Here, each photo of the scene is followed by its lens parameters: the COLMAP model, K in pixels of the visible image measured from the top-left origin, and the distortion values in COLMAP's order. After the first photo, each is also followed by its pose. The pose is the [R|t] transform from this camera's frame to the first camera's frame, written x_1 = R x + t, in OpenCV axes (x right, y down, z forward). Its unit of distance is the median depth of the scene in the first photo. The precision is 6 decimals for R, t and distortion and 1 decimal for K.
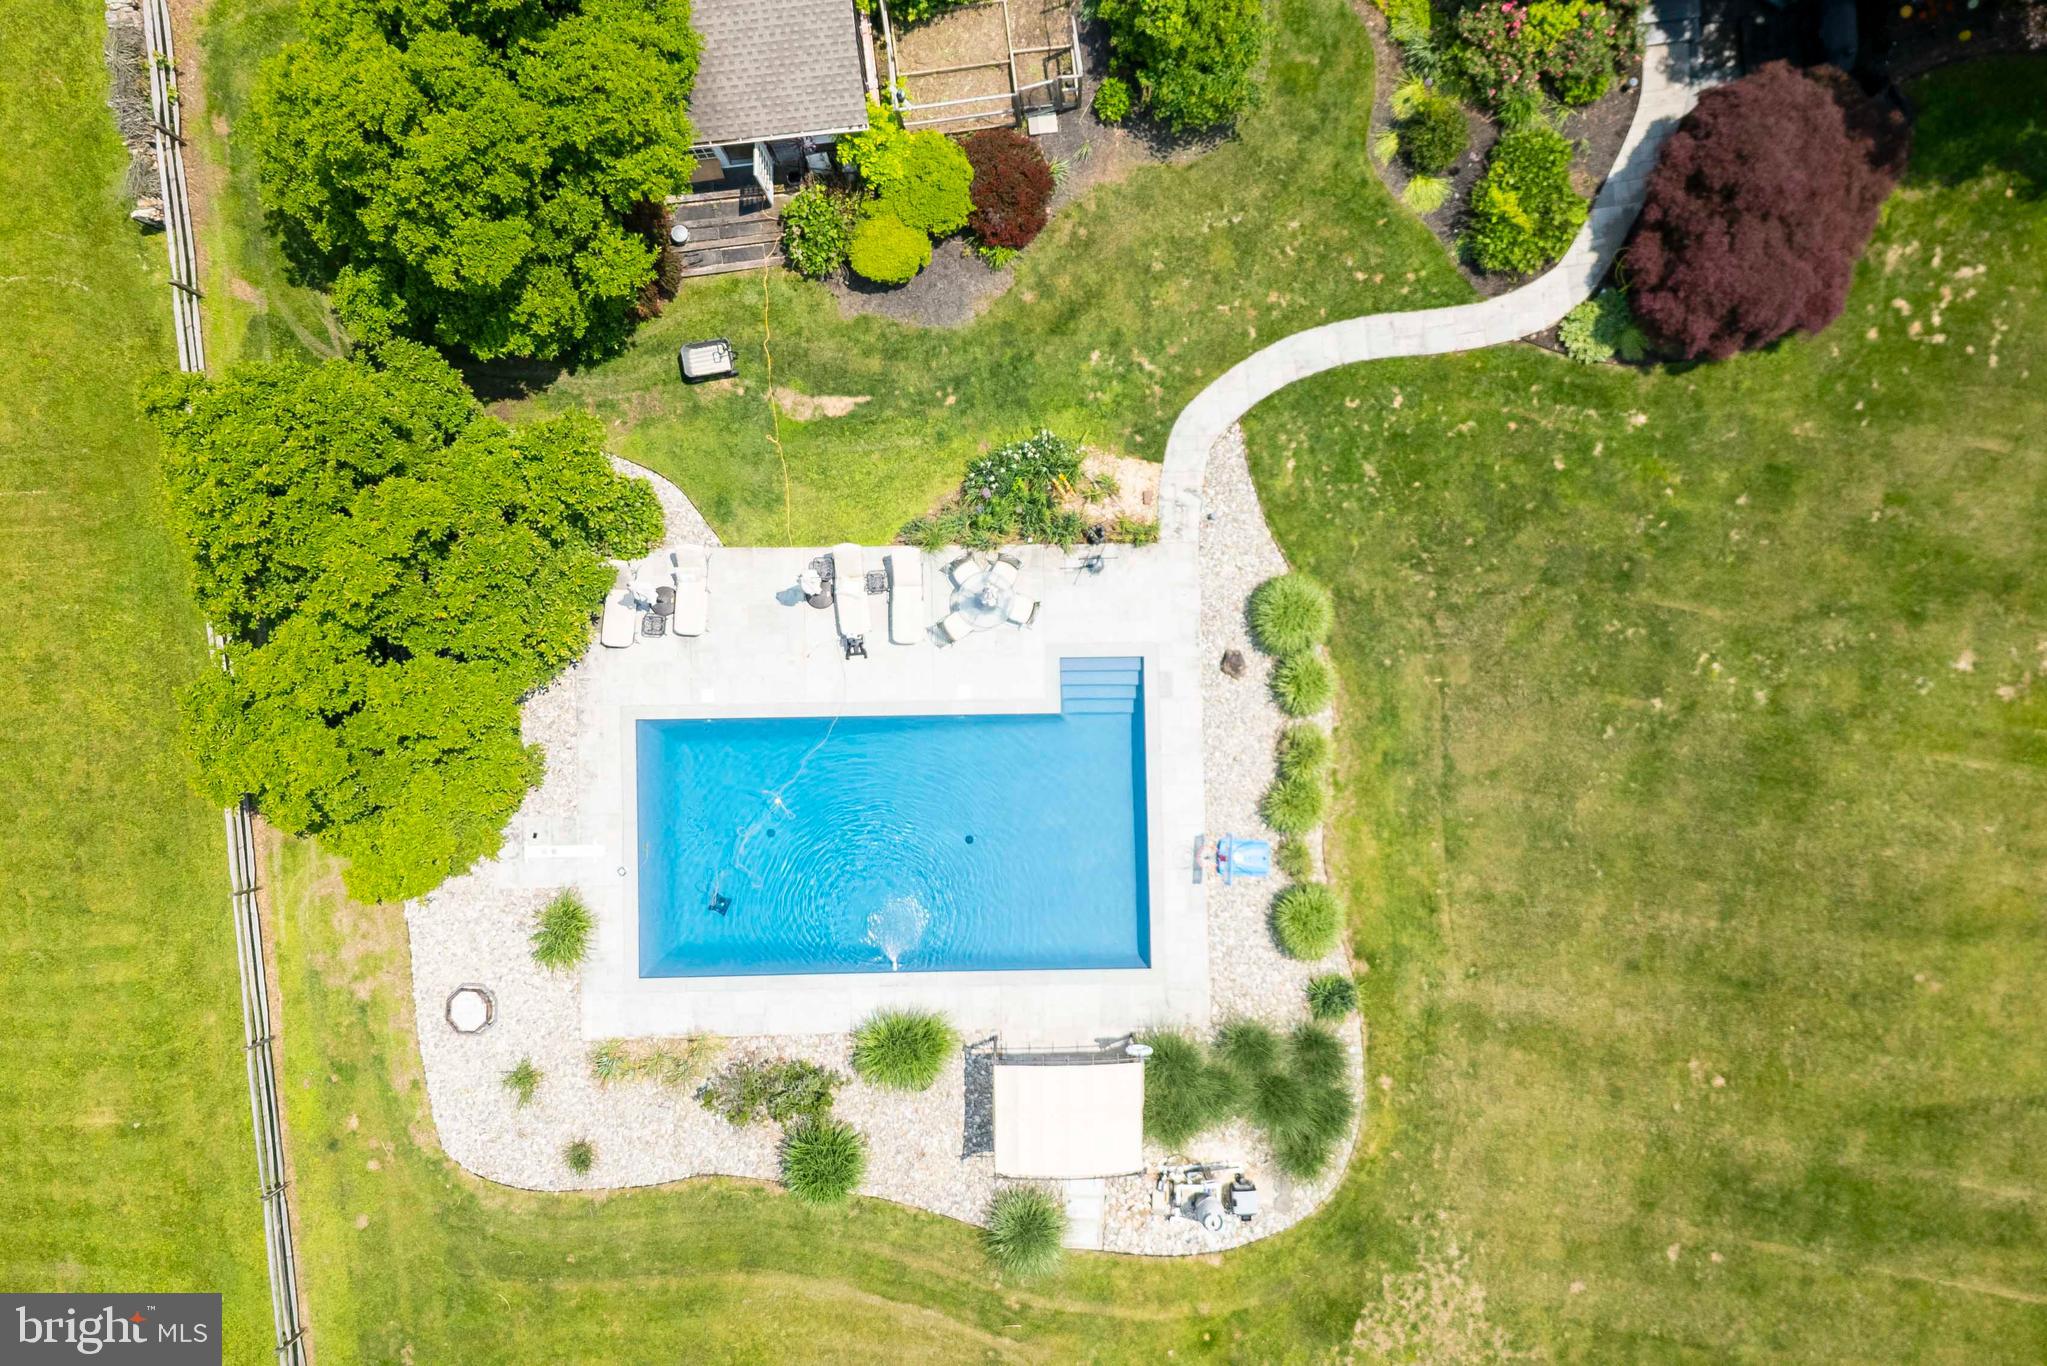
lens RADIAL K [[1710.1, 0, 1015.4], [0, 1710.1, 682.1], [0, 0, 1]] dist [0.072929, -0.093152]
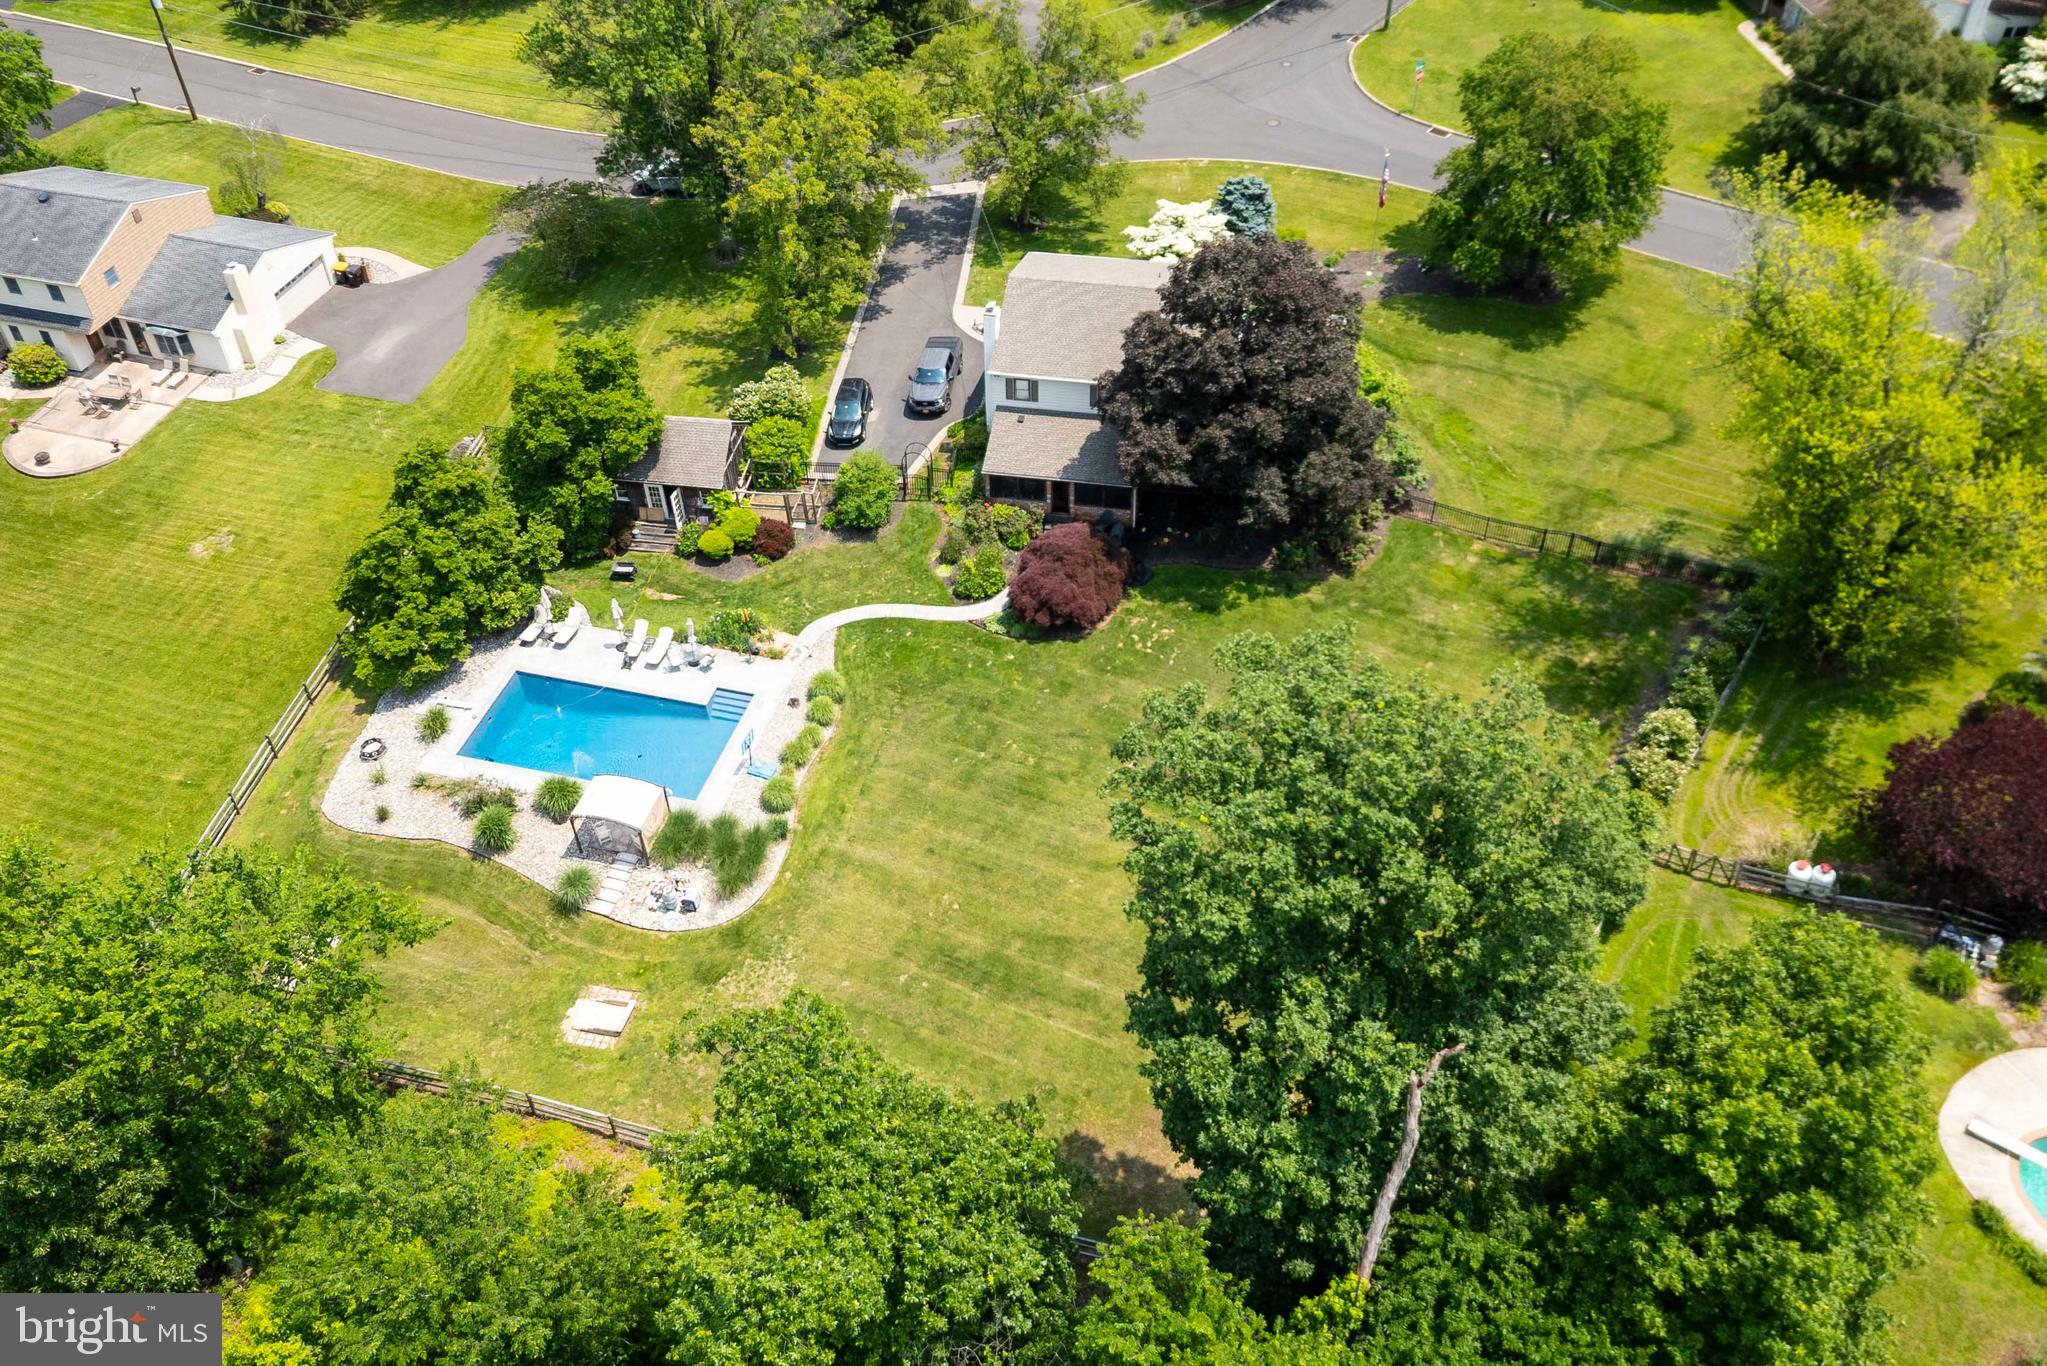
lens RADIAL K [[1710.1, 0, 1029.4], [0, 1710.1, 683.8], [0, 0, 1]] dist [0.072929, -0.093152]
pose [[0.962007, 0.178929, -0.206222, 0.820721], [-0.272723, 0.665318, -0.694963, 1.326871], [0.012854, 0.724801, 0.688839, -0.433031]]
